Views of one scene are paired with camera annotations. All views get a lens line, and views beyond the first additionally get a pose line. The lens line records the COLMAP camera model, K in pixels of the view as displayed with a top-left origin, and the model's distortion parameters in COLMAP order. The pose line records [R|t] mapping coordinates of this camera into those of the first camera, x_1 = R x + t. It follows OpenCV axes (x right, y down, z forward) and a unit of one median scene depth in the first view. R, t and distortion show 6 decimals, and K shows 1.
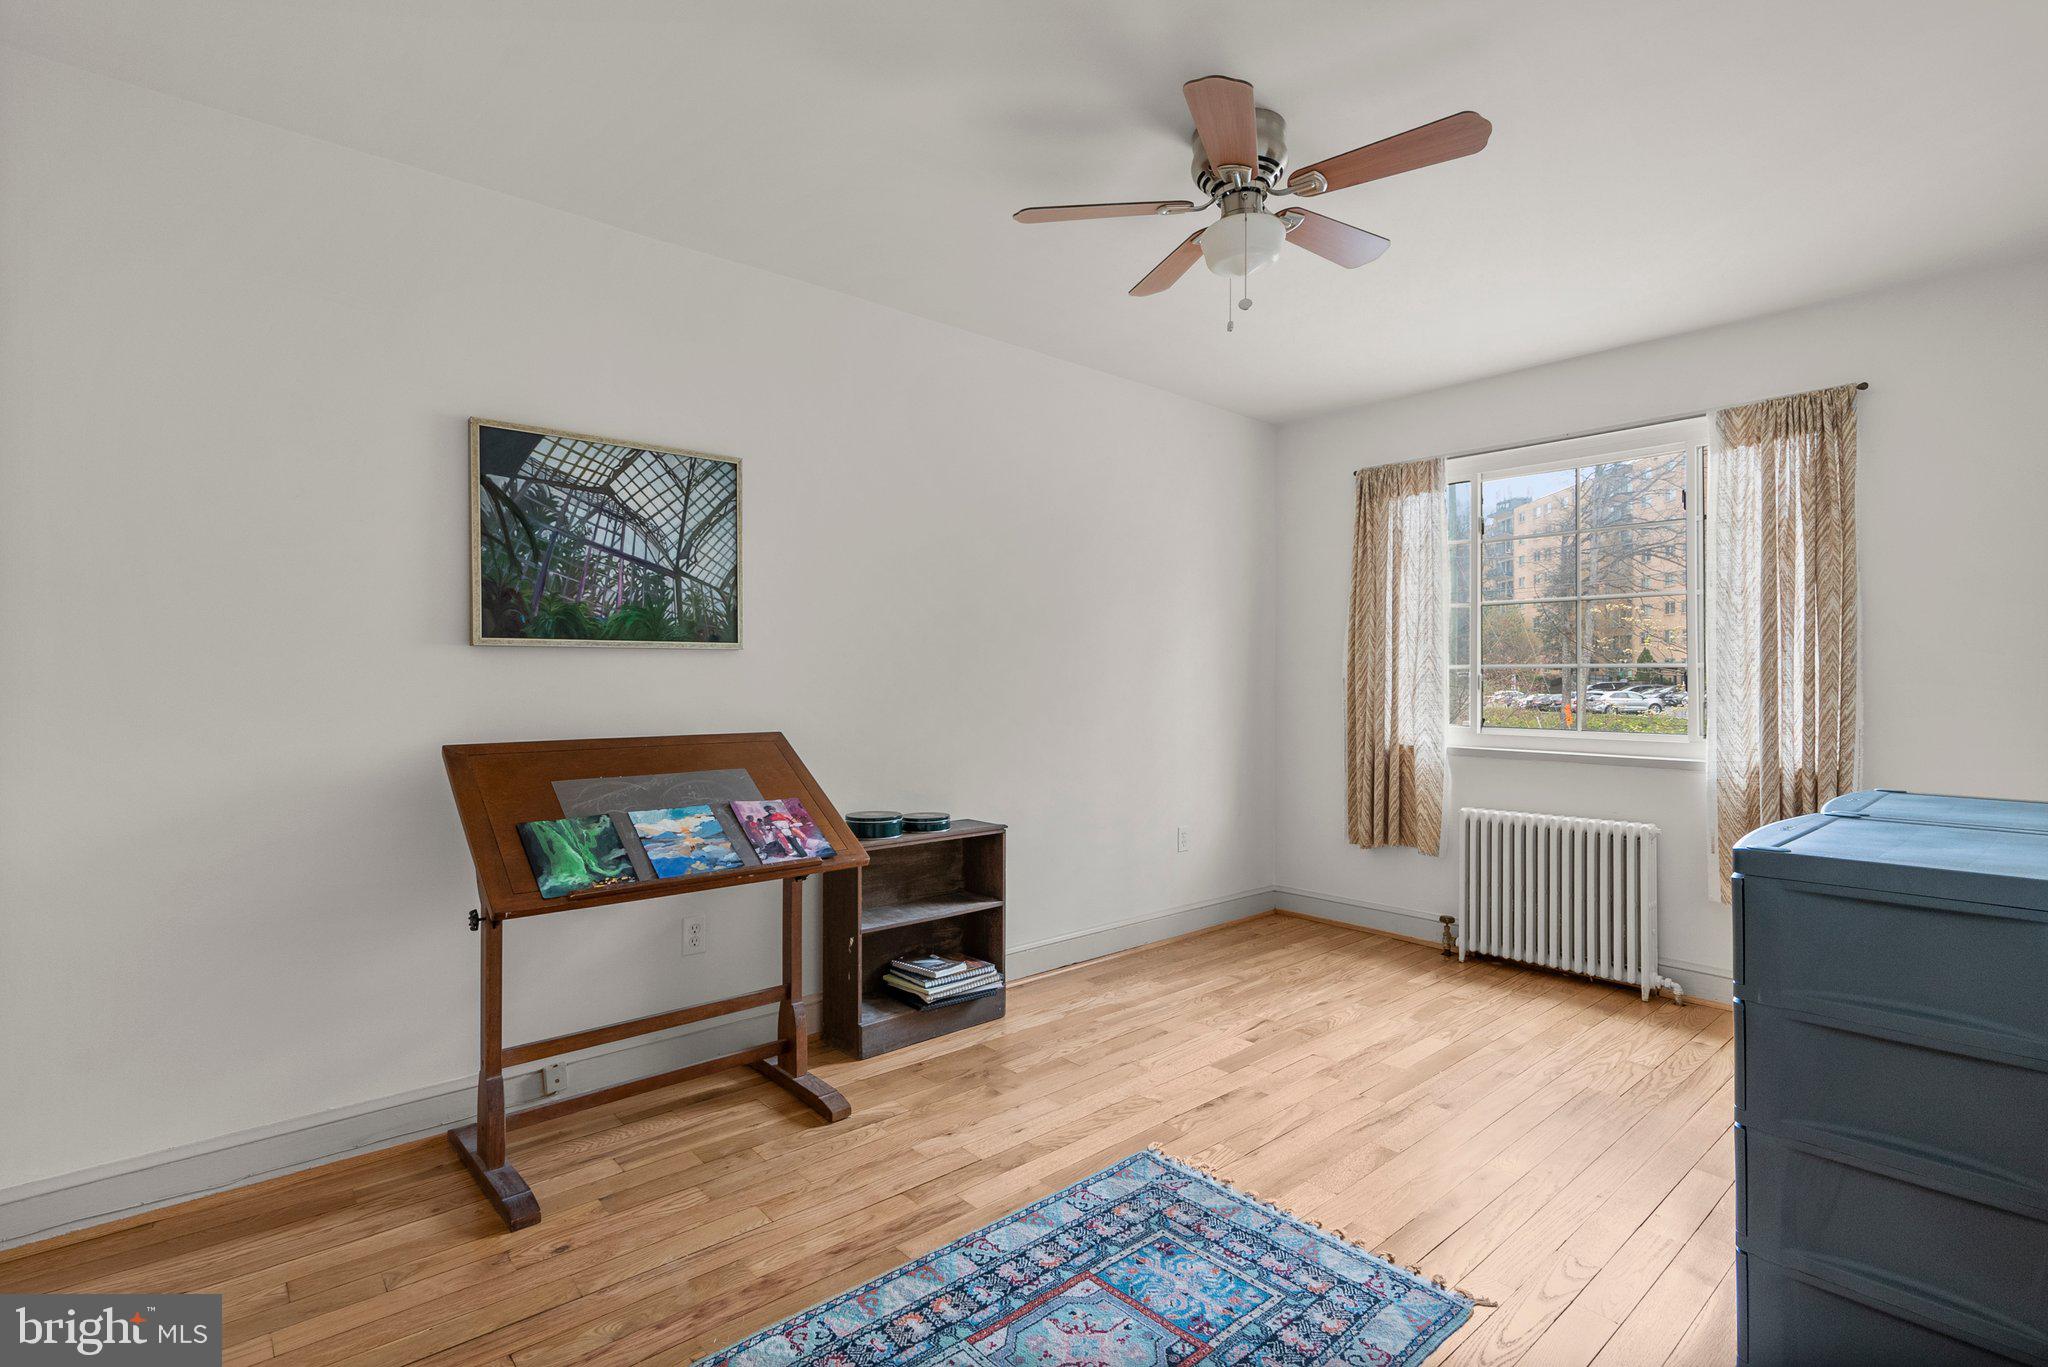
lens RADIAL K [[963.2, 0, 1032.8], [0, 963.2, 679.3], [0, 0, 1]] dist [-0.001080, 0.000035]
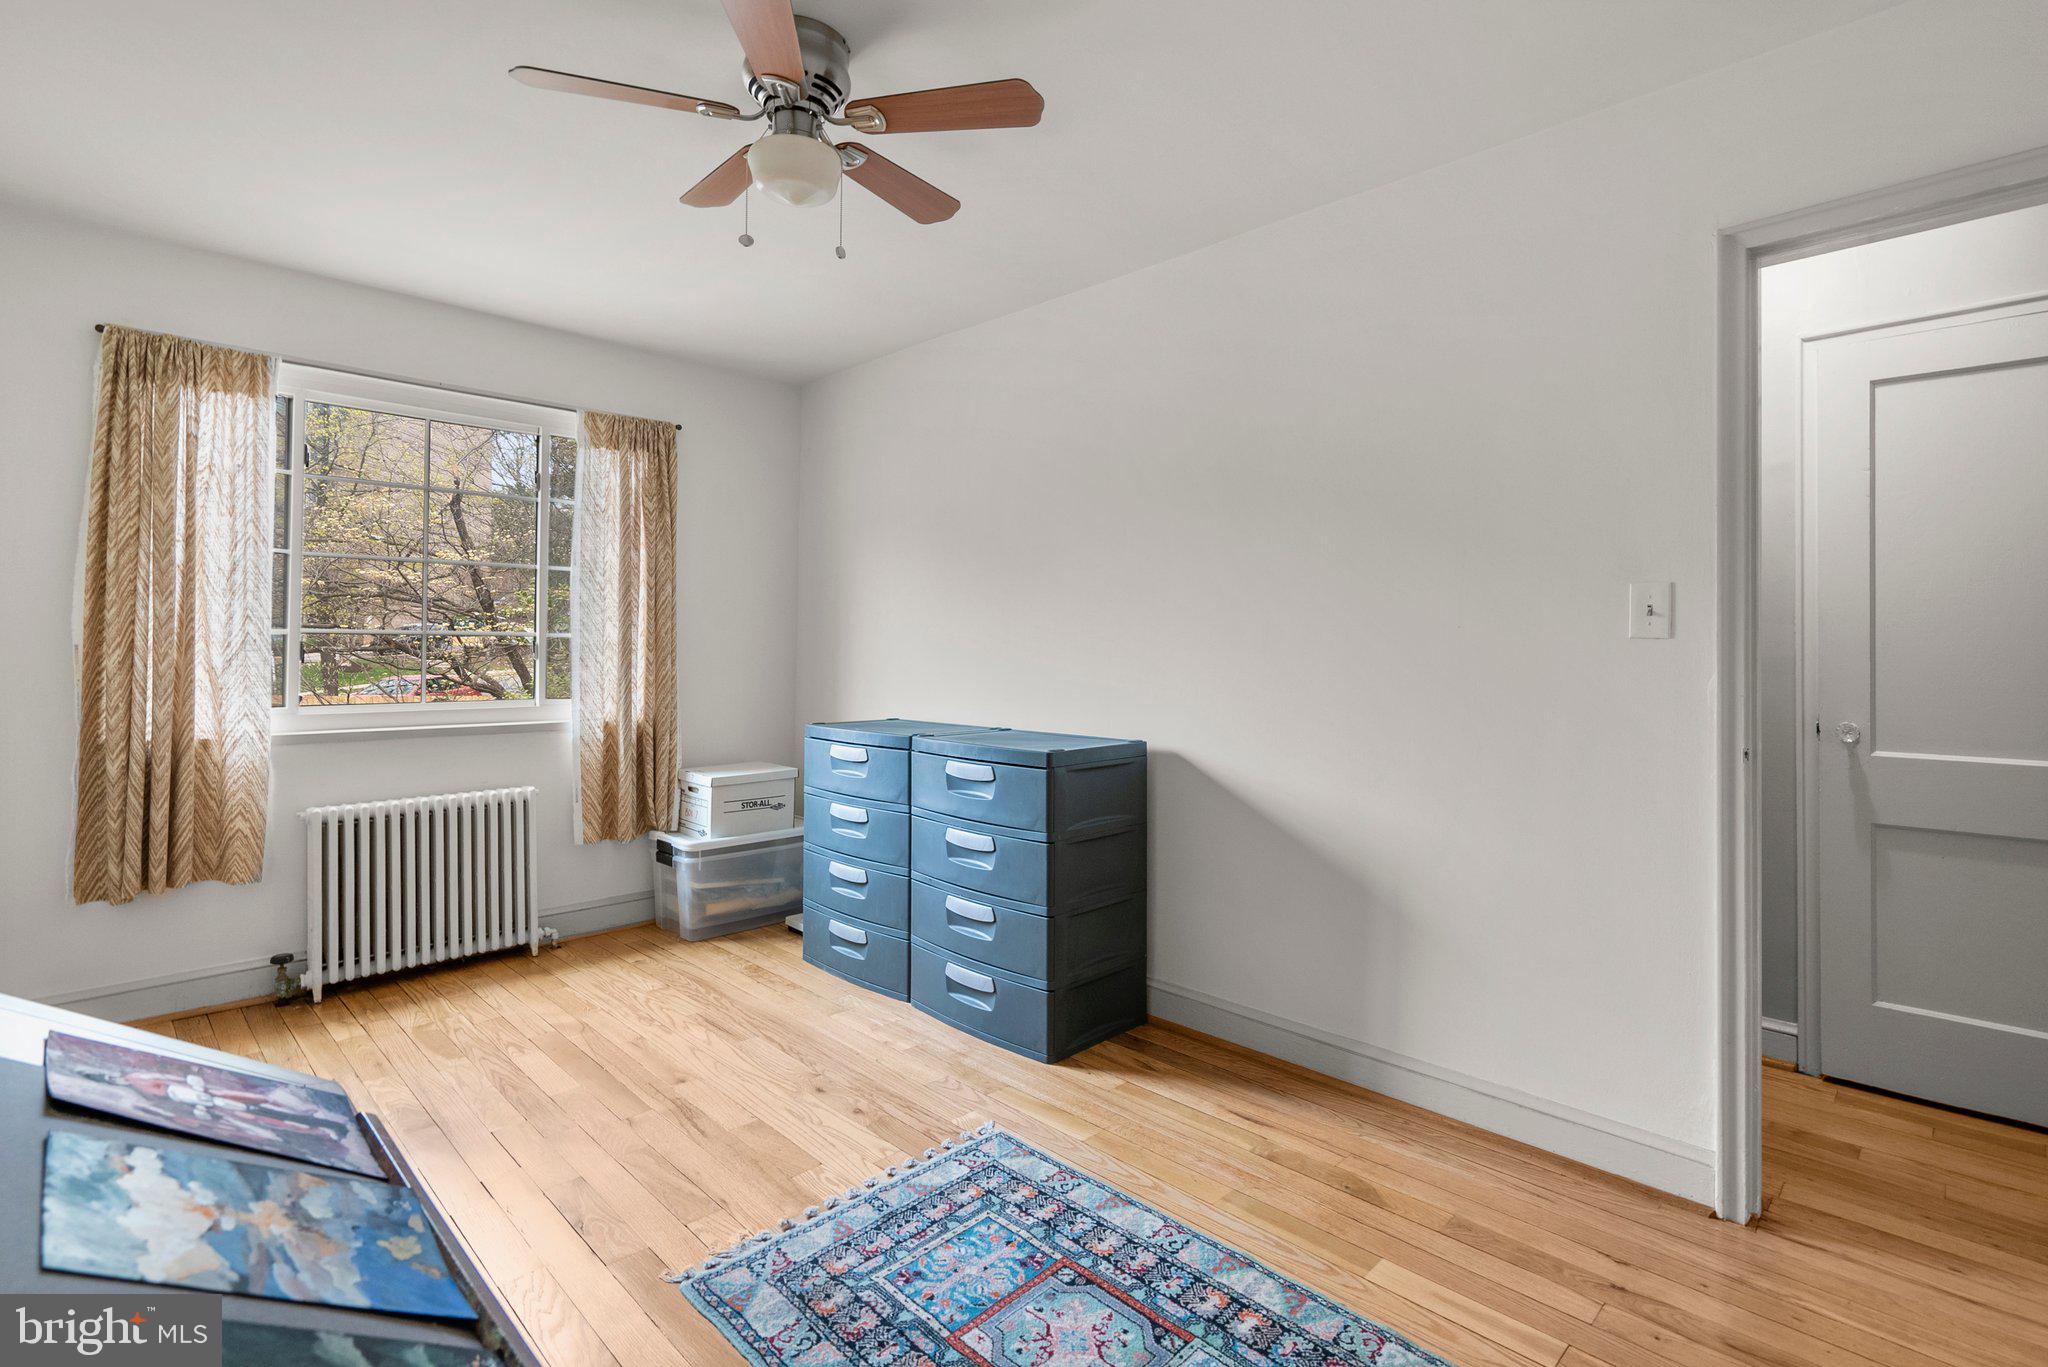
lens RADIAL K [[968.4, 0, 1025.0], [0, 968.4, 641.2], [0, 0, 1]] dist [-0.001633, -0.000263]
pose [[-0.055867, 0.004329, 0.998429, -0.583815], [-0.004579, 0.999979, -0.004592, -0.006211], [-0.998428, -0.004828, -0.055846, 0.699043]]
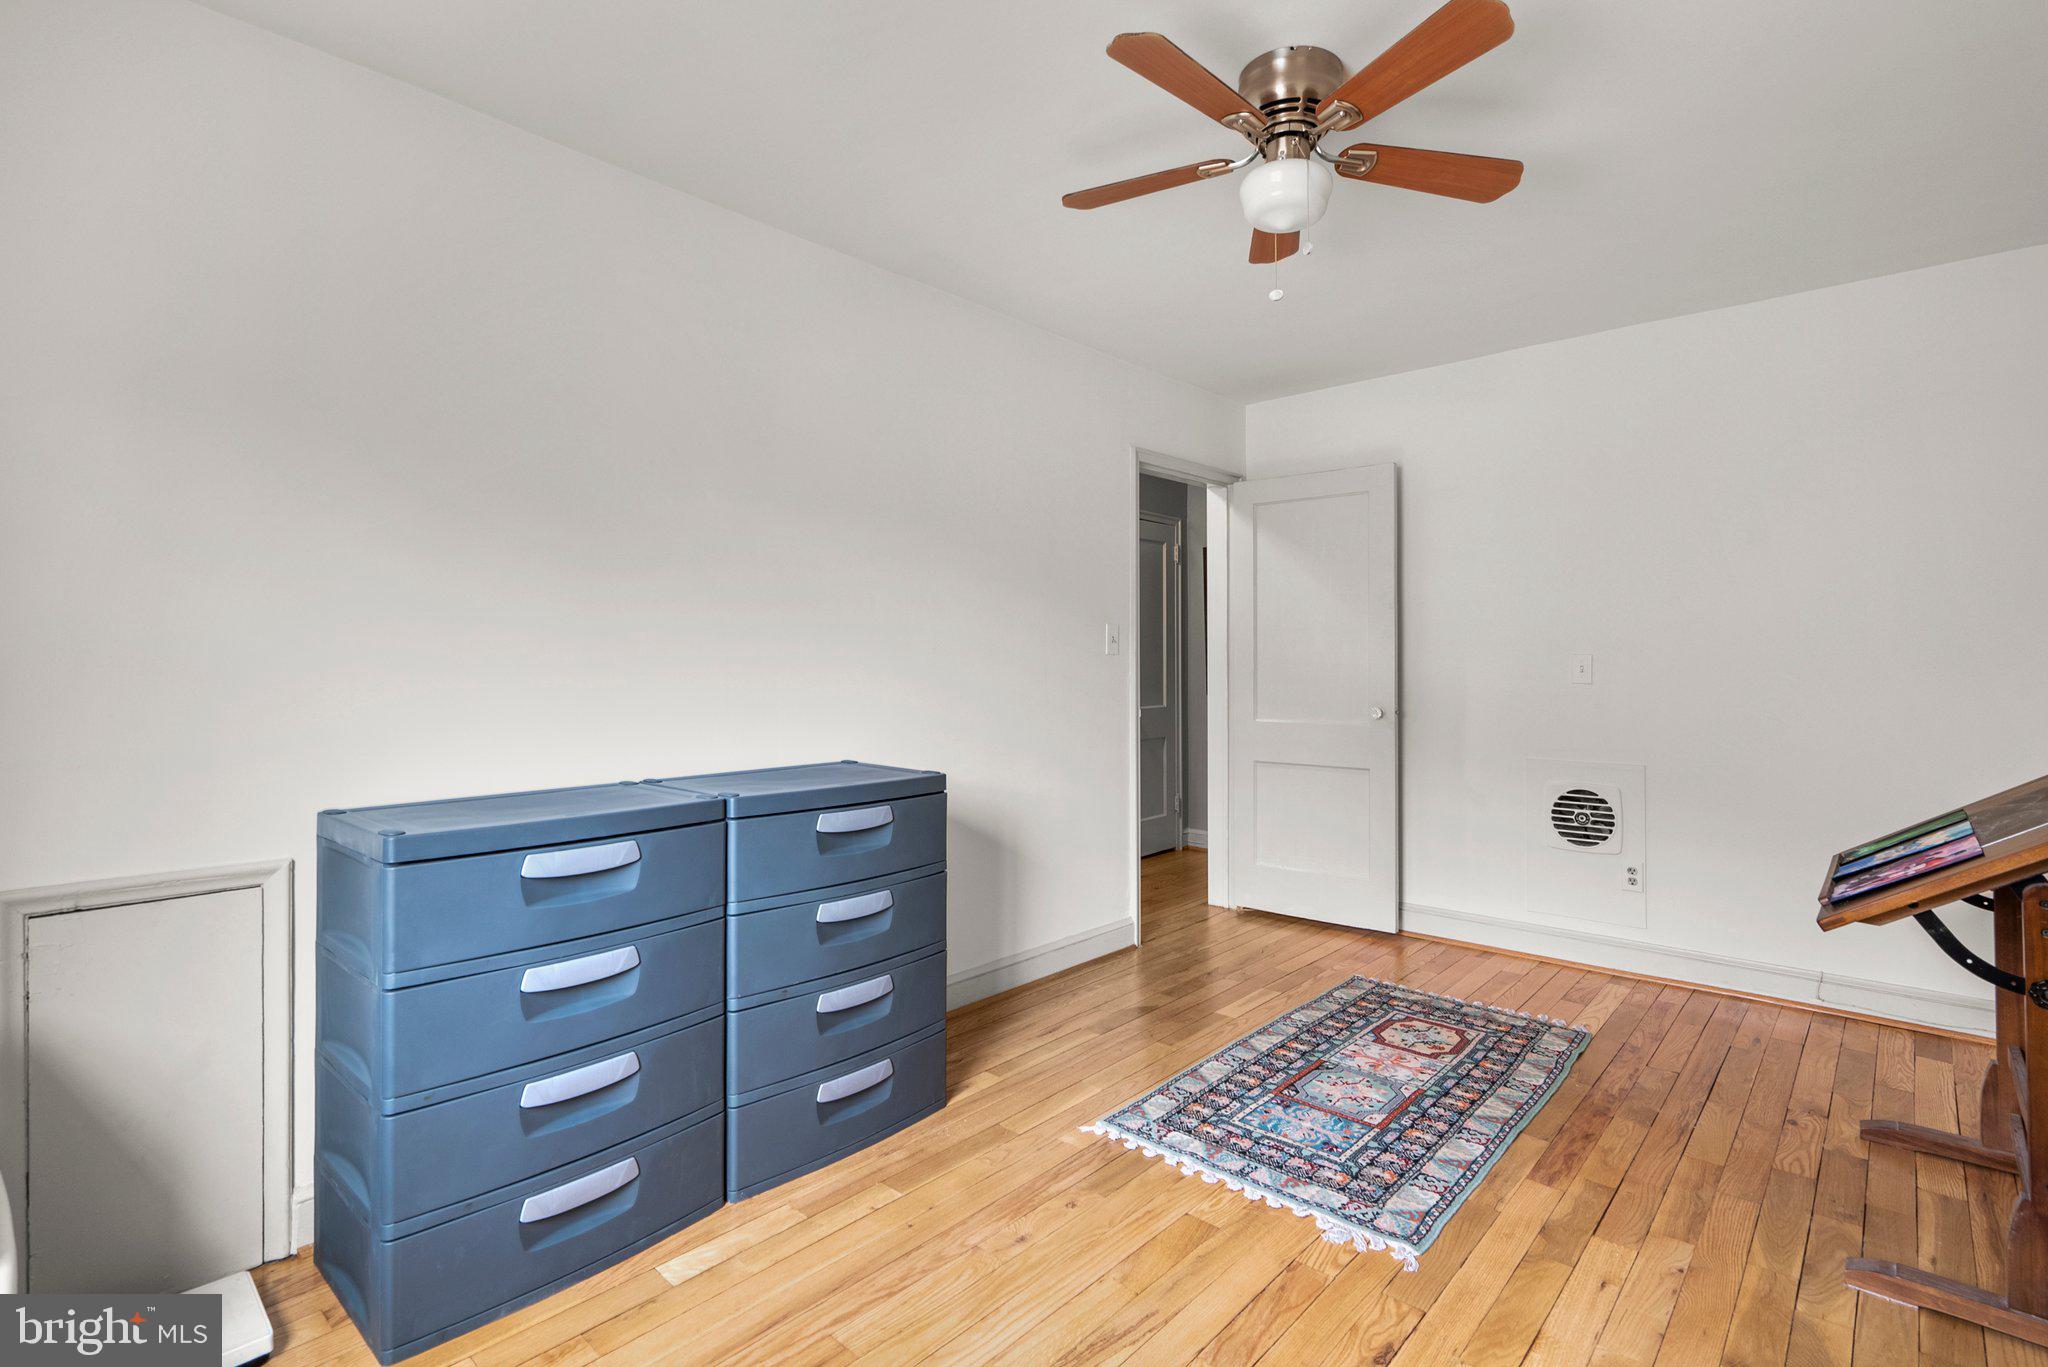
lens RADIAL K [[963.2, 0, 1032.8], [0, 963.2, 679.3], [0, 0, 1]] dist [-0.001080, 0.000035]
pose [[-0.993544, -0.000649, -0.113446, 0.473155], [-0.002703, 0.999835, 0.017951, -0.004439], [0.113416, 0.018142, -0.993382, 1.576287]]
